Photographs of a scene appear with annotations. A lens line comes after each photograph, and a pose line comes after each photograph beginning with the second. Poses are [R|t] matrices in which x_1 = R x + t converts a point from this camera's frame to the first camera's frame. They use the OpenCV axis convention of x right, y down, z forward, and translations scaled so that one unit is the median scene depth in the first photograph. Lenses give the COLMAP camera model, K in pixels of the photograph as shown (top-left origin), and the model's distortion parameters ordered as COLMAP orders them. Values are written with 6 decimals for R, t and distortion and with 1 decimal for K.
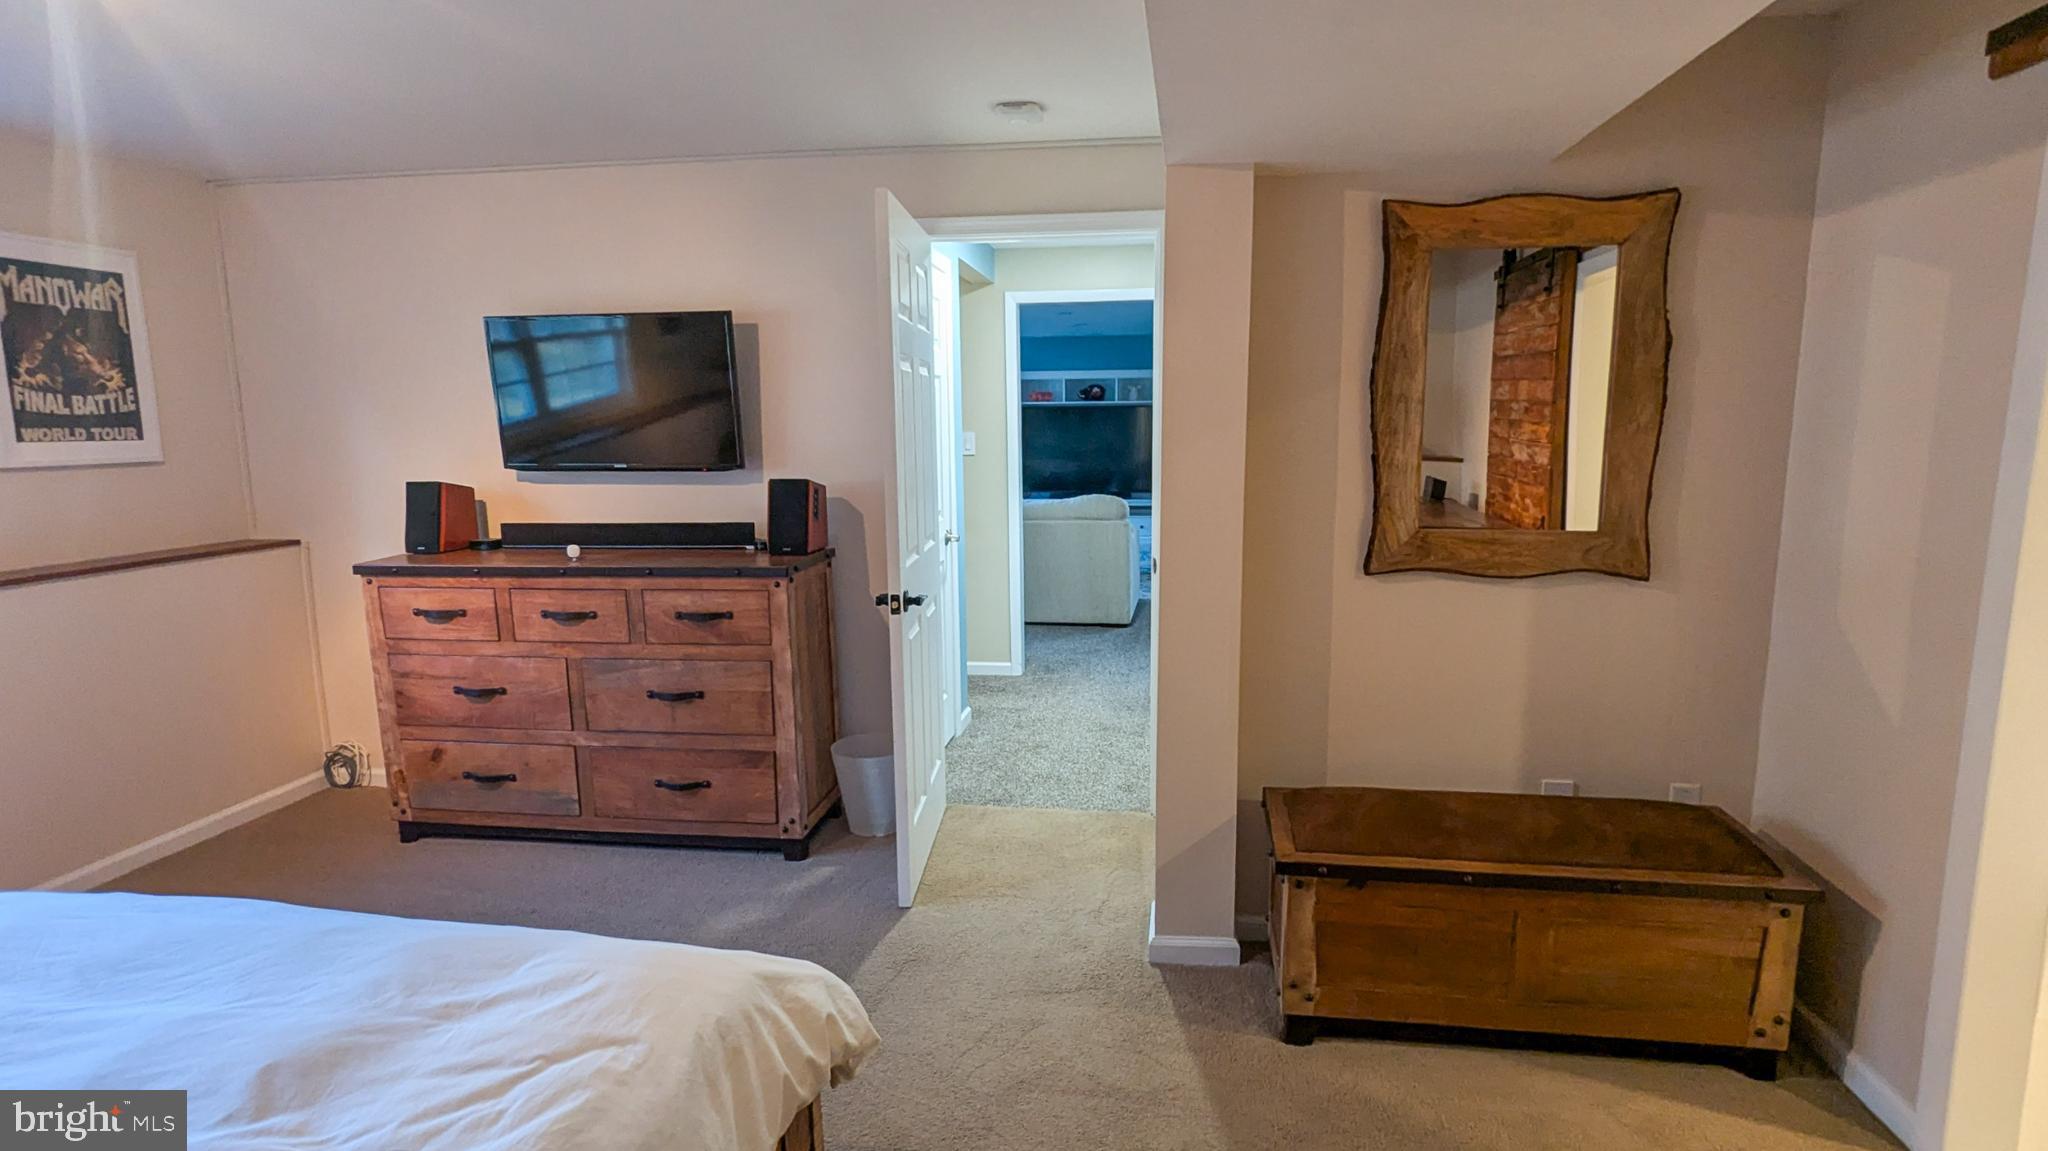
lens RADIAL K [[1041.8, 0, 1024.0], [0, 1041.8, 575.5], [0, 0, 1]] dist [-0.004115, -0.001149]
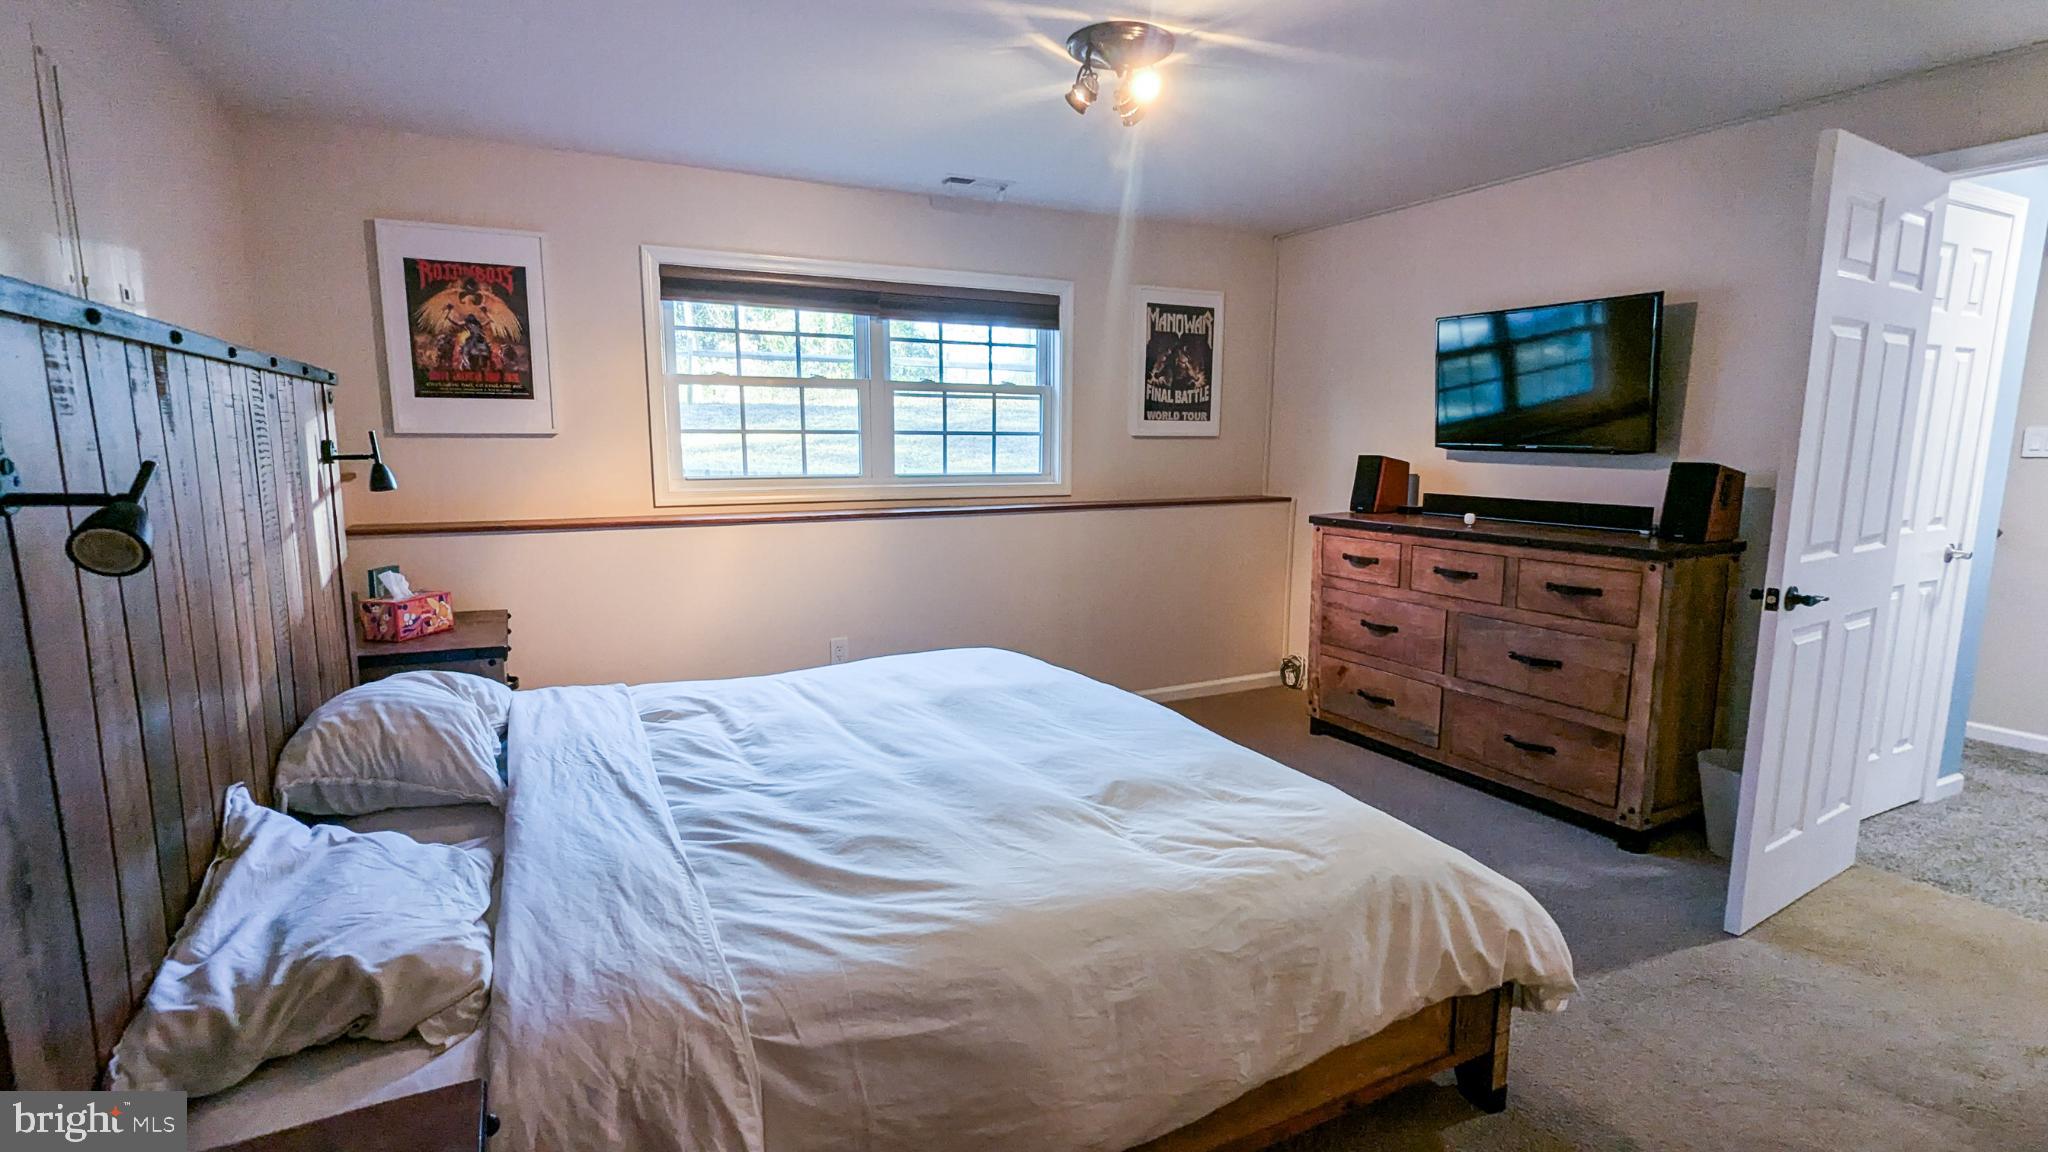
lens RADIAL K [[966.9, 0, 1024.0], [0, 966.9, 576.0], [0, 0, 1]] dist [-0.004468, -0.000166]
pose [[0.582801, 0.132952, -0.801665, 0.136177], [-0.131657, 0.988940, 0.068297, 0.030243], [0.801878, 0.065741, 0.593860, -0.009904]]
